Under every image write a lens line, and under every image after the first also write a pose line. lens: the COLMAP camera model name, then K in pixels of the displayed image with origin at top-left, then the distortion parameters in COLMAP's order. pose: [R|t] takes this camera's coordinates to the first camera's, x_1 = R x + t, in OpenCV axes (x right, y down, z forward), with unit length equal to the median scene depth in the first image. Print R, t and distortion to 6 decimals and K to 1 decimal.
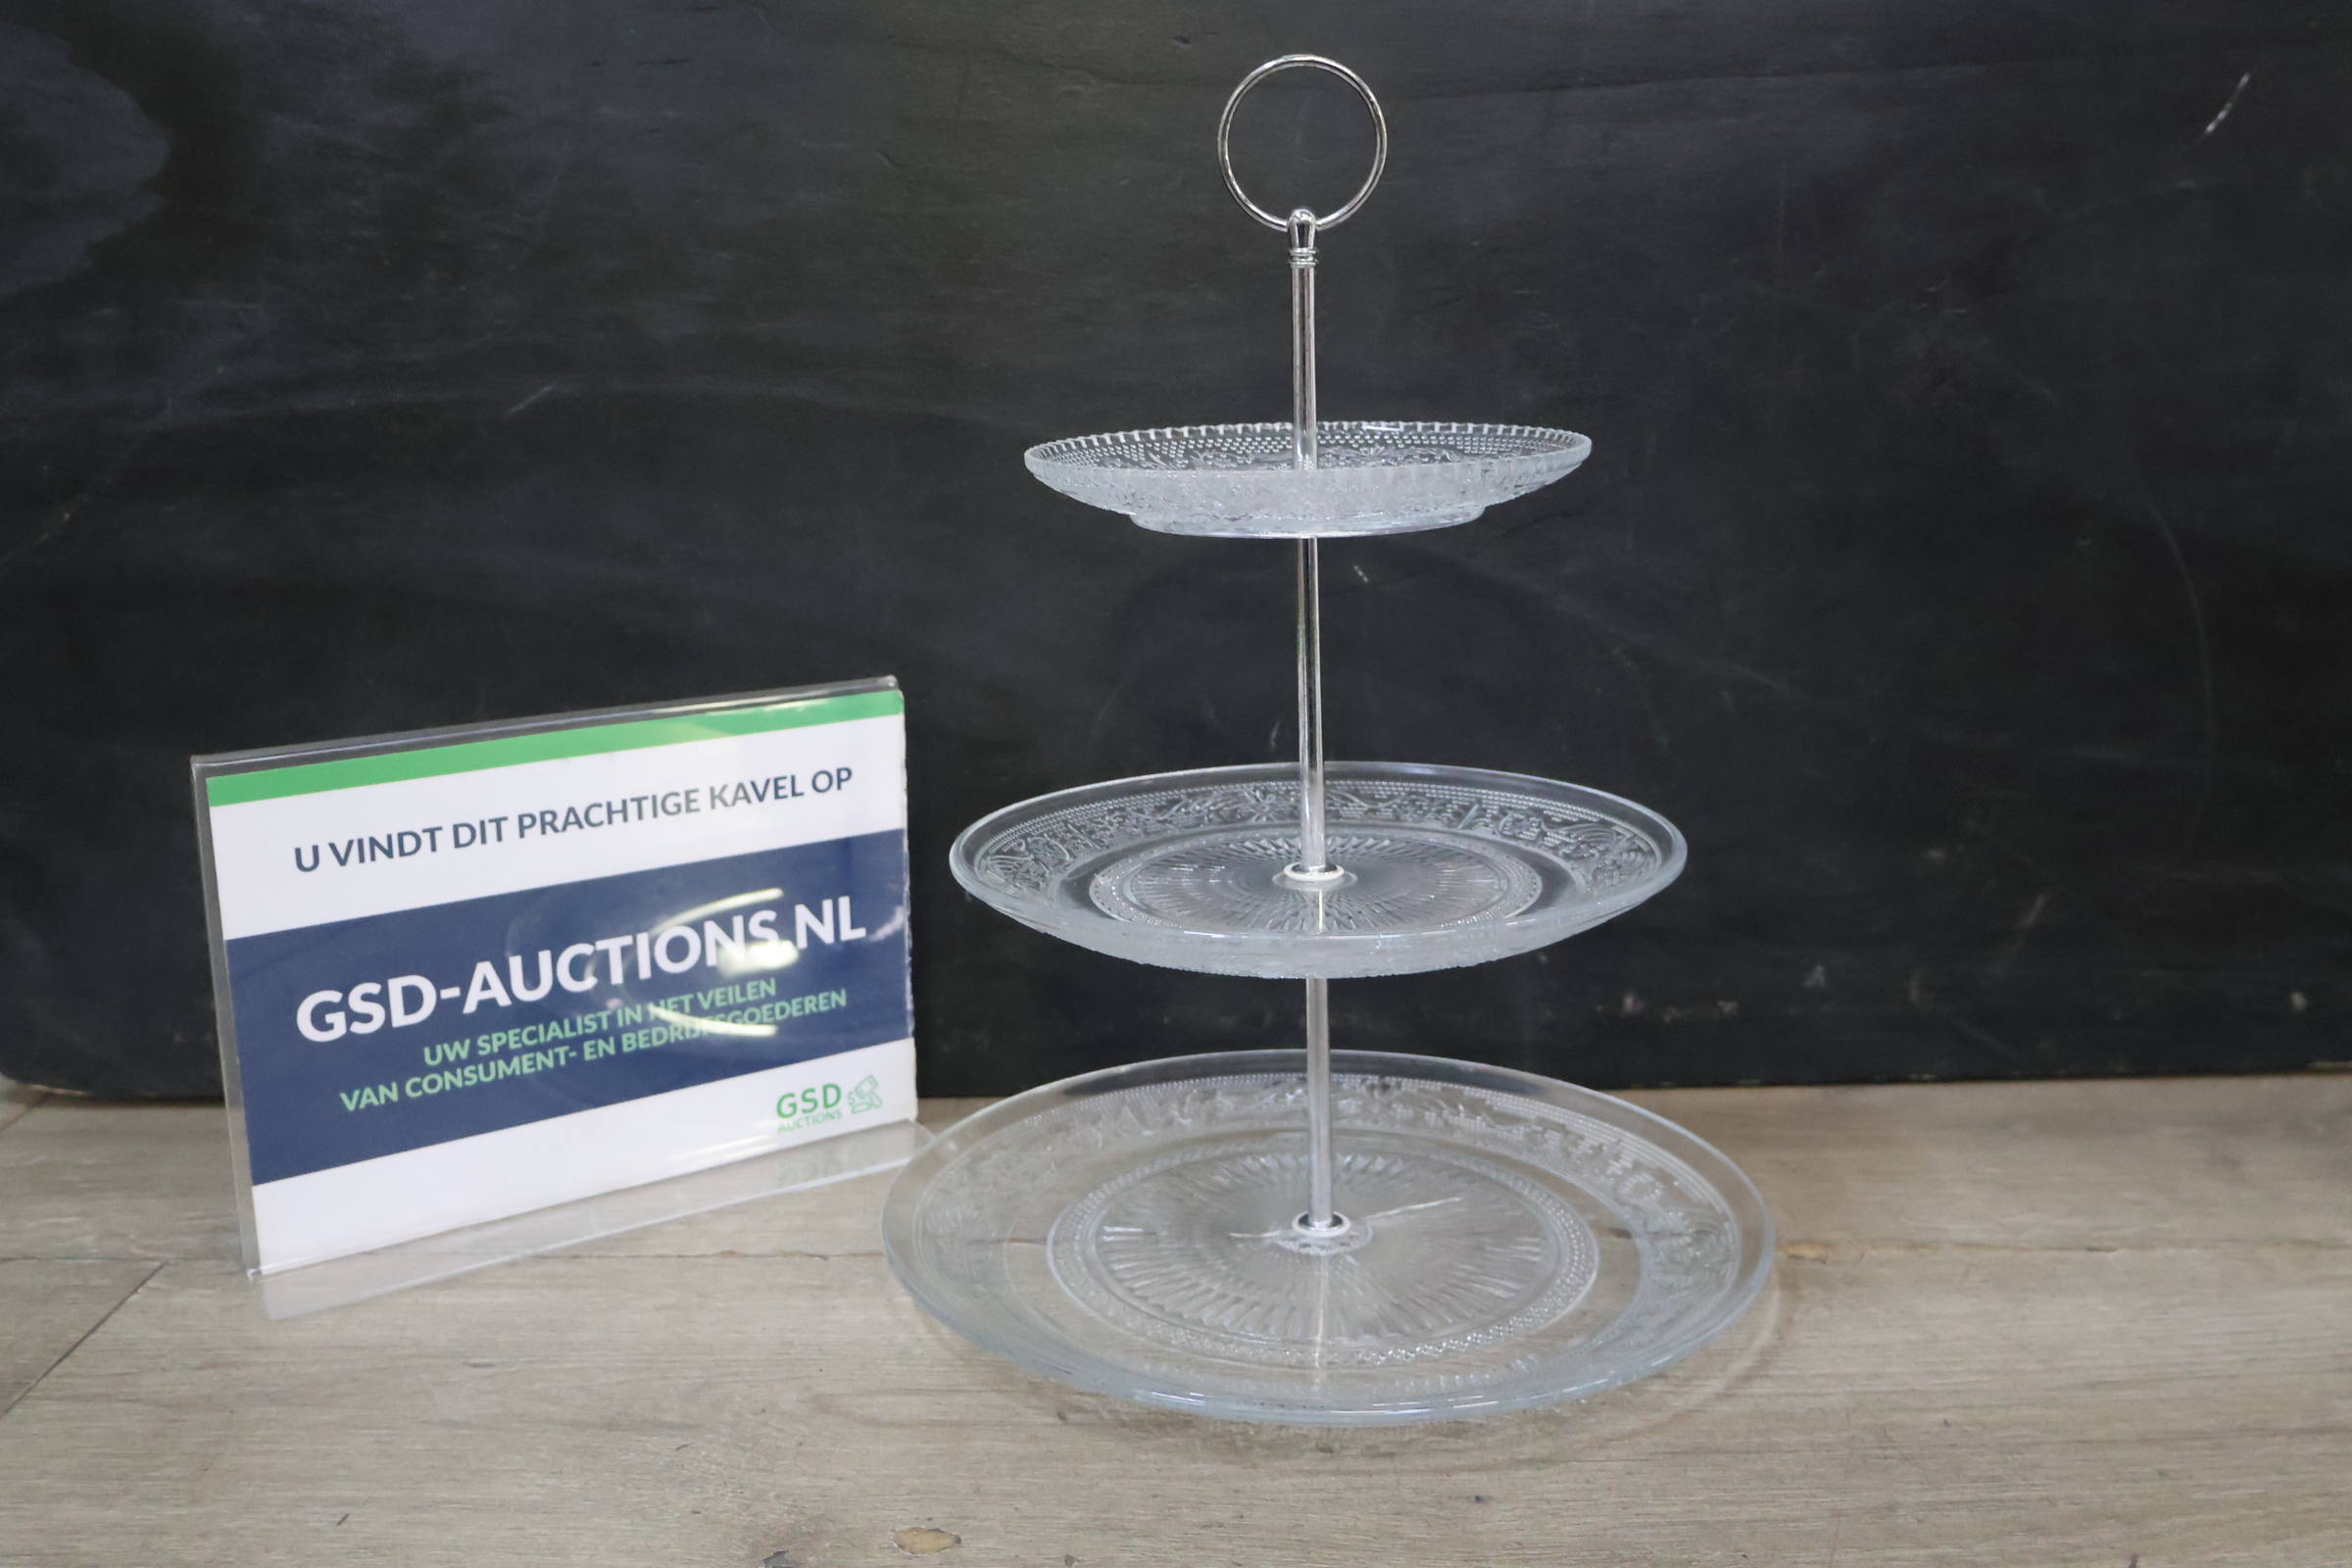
lens RADIAL K [[2224.5, 0, 1181.3], [0, 2224.5, 789.4], [0, 0, 1]] dist [0.018260, -0.002953]
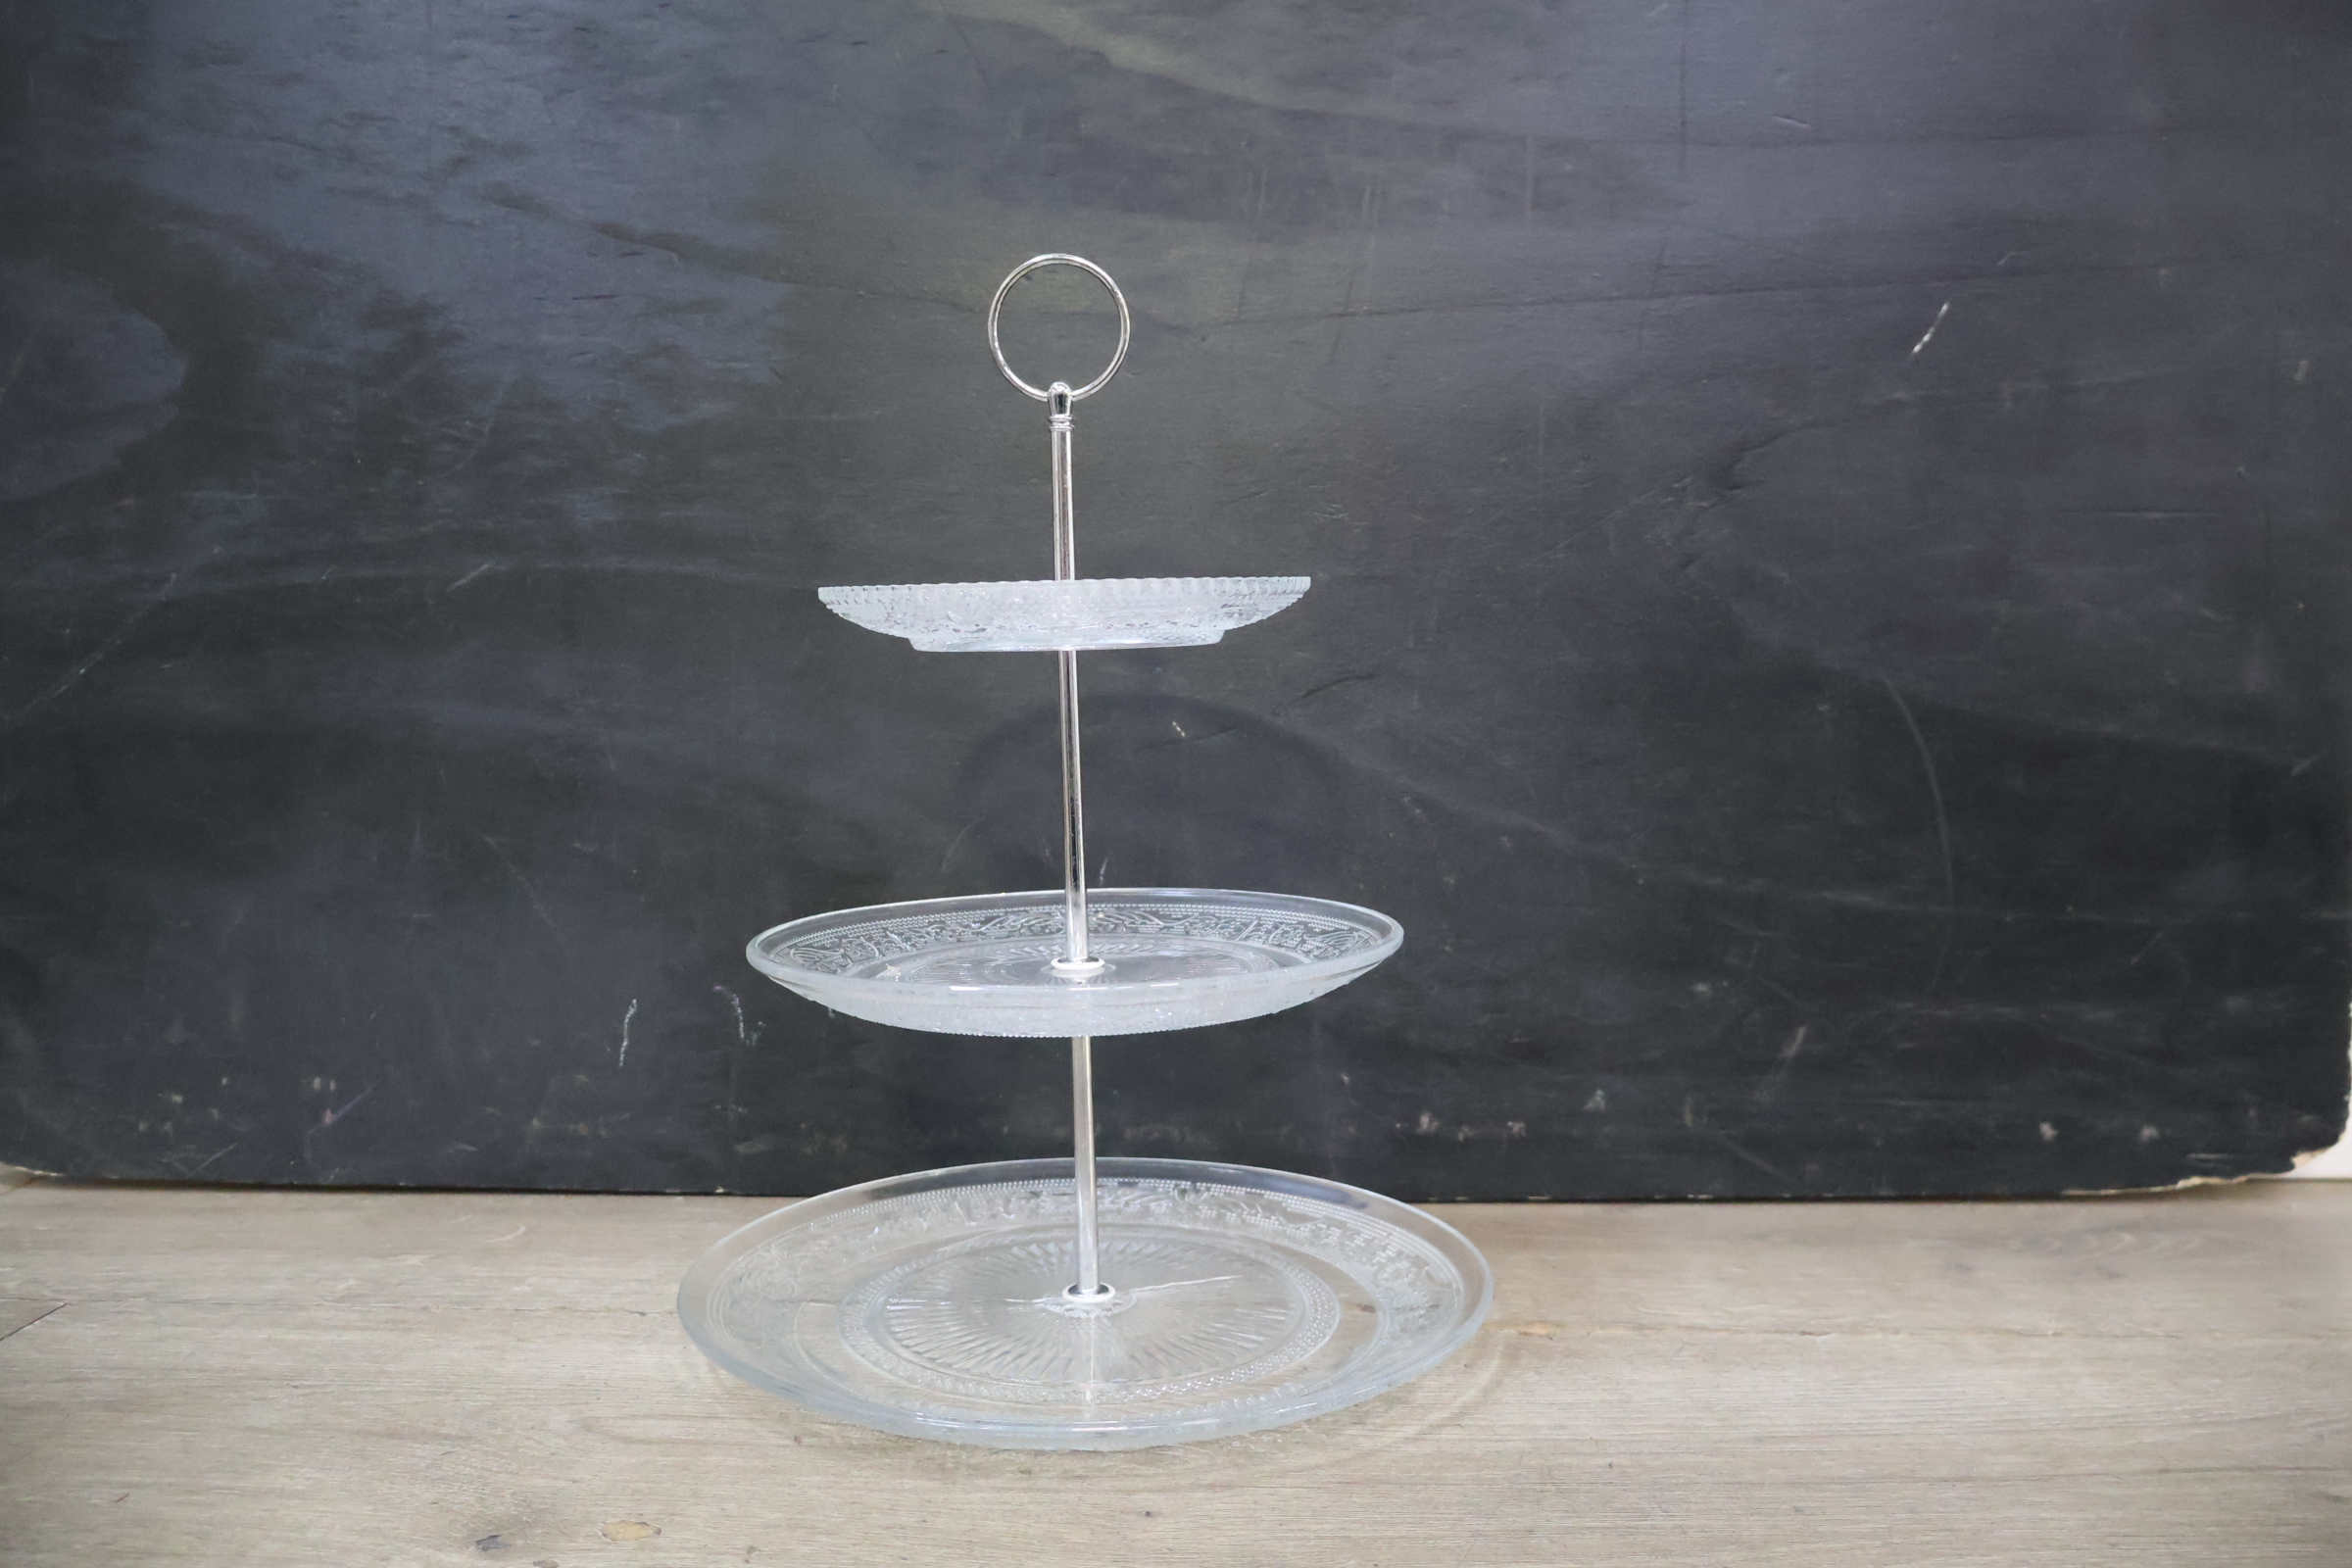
lens RADIAL K [[1982.7, 0, 1175.8], [0, 1982.7, 779.6], [0, 0, 1]] dist [-0.000927, 0.005194]
pose [[0.998417, 0.009567, -0.055431, 0.174346], [-0.017154, 0.990275, -0.138064, 0.088264], [0.053571, 0.138796, 0.988871, 0.004403]]
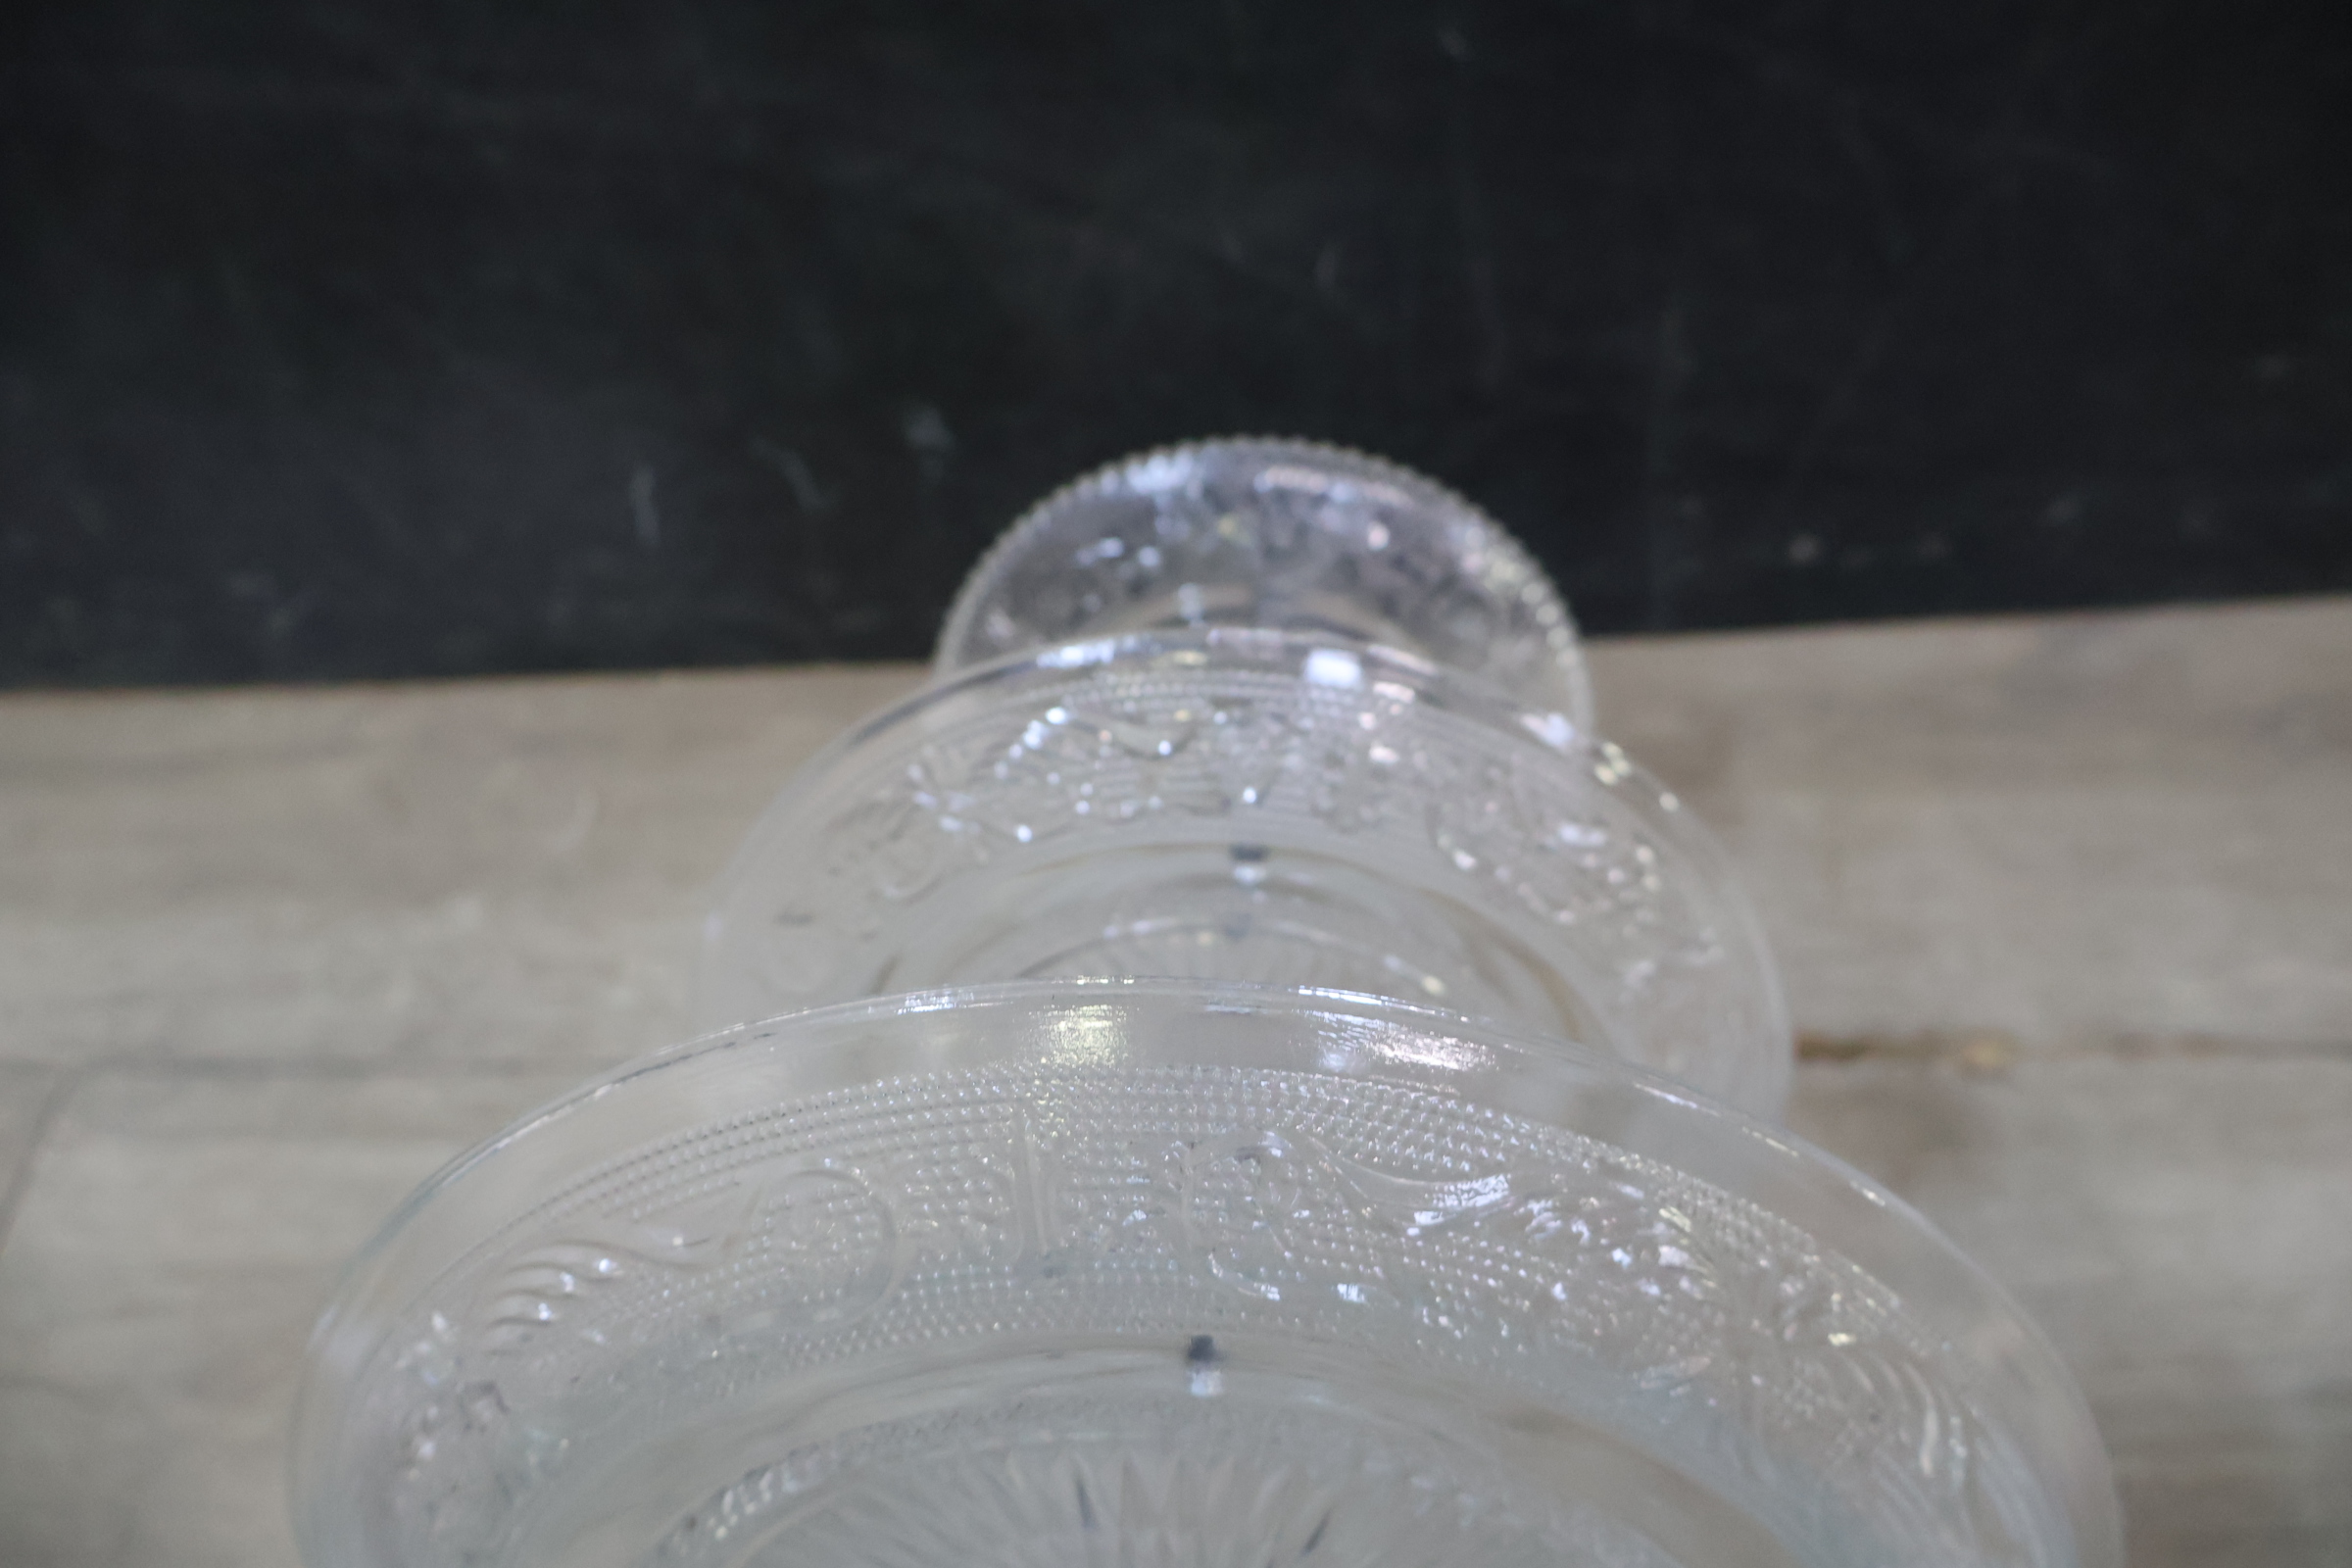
lens RADIAL K [[2024.6, 0, 1176.0], [0, 2024.6, 784.0], [0, 0, 1]] dist [0.008261, 0.000912]
pose [[0.995366, -0.020485, -0.093950, 0.067515], [0.074311, 0.783947, 0.616364, -0.384077], [0.061025, -0.620489, 0.781837, 0.525260]]
